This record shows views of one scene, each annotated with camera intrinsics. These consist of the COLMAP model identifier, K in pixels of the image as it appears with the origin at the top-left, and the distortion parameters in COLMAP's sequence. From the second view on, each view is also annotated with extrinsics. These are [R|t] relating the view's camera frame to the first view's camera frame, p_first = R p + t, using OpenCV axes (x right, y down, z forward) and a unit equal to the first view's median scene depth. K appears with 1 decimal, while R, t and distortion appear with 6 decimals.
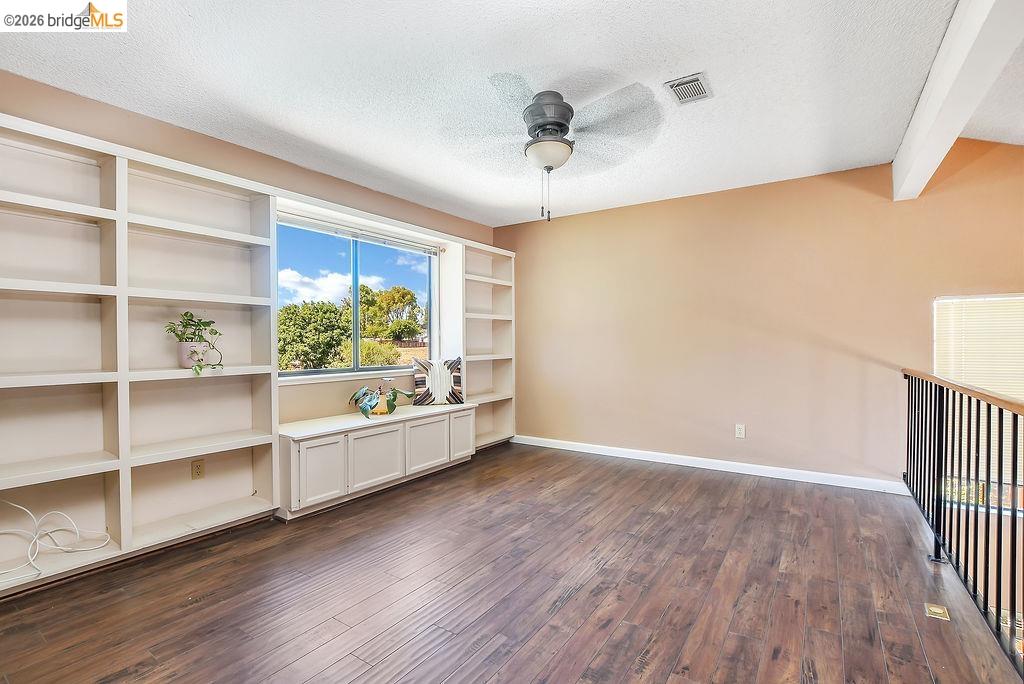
lens RADIAL K [[475.7, 0, 512.0], [0, 475.7, 342.0], [0, 0, 1]] dist [0.000244, 0.000012]
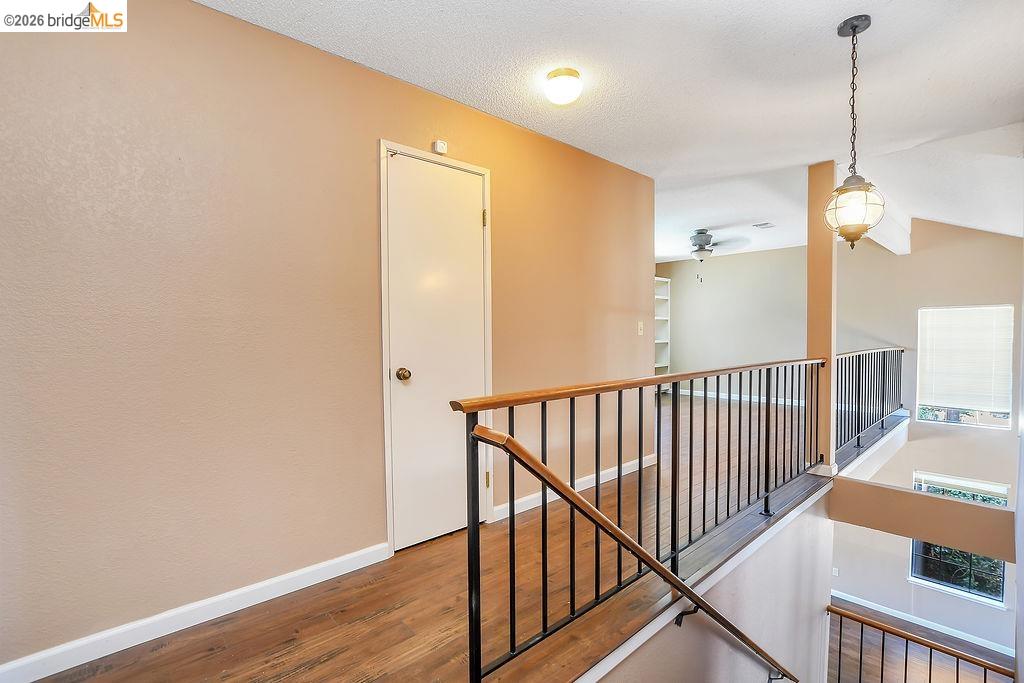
lens RADIAL K [[475.7, 0, 512.0], [0, 475.7, 341.5], [0, 0, 1]] dist [0.000244, 0.000012]
pose [[0.968061, 0.002496, -0.250702, -0.122350], [0.000842, 0.999912, 0.013206, 0.006837], [0.250713, -0.012996, 0.967974, -0.800869]]
